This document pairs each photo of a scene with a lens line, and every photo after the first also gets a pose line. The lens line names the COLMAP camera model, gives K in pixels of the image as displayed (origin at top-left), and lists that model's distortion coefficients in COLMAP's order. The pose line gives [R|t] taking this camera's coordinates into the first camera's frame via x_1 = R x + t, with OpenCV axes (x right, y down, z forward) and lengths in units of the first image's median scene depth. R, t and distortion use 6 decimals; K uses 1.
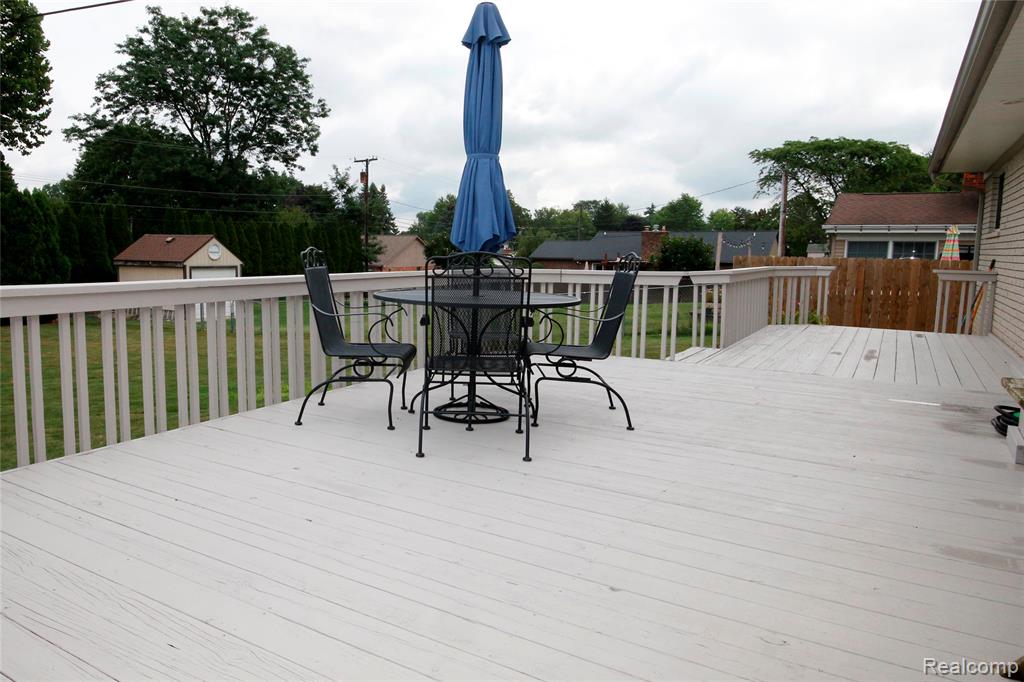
lens RADIAL K [[575.2, 0, 508.1], [0, 575.2, 311.3], [0, 0, 1]] dist [0.036429, -0.052278]
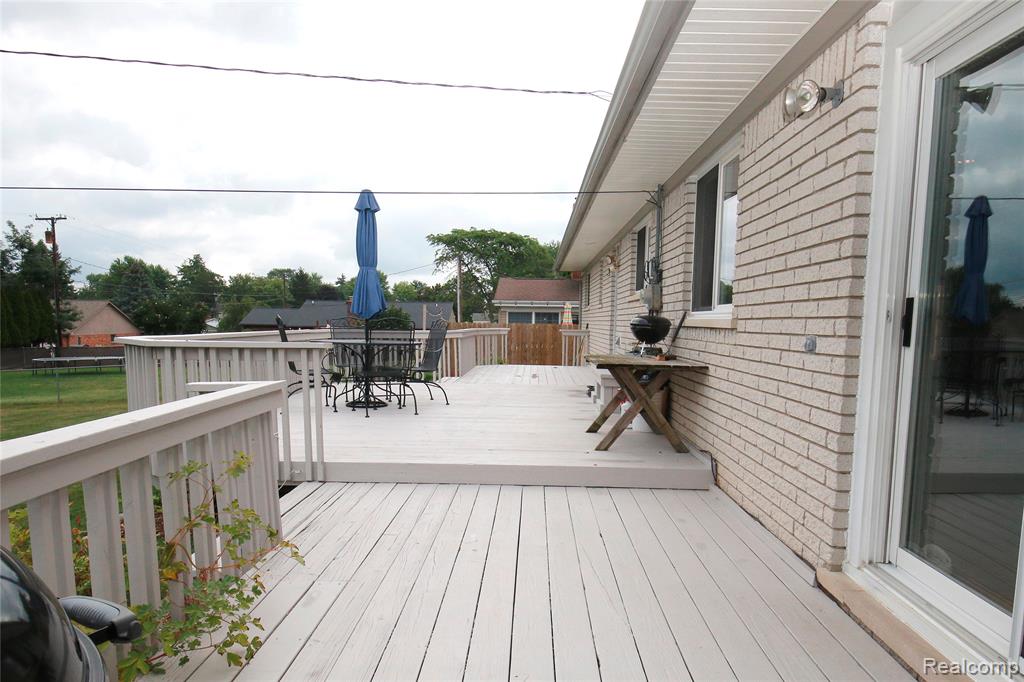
lens RADIAL K [[619.2, 0, 512.0], [0, 619.2, 341.0], [0, 0, 1]] dist [0.007152, -0.000727]
pose [[0.846032, -0.016748, 0.532869, -0.156772], [0.052923, 0.997208, -0.052683, 0.022110], [-0.530499, 0.072772, 0.844556, -0.204840]]
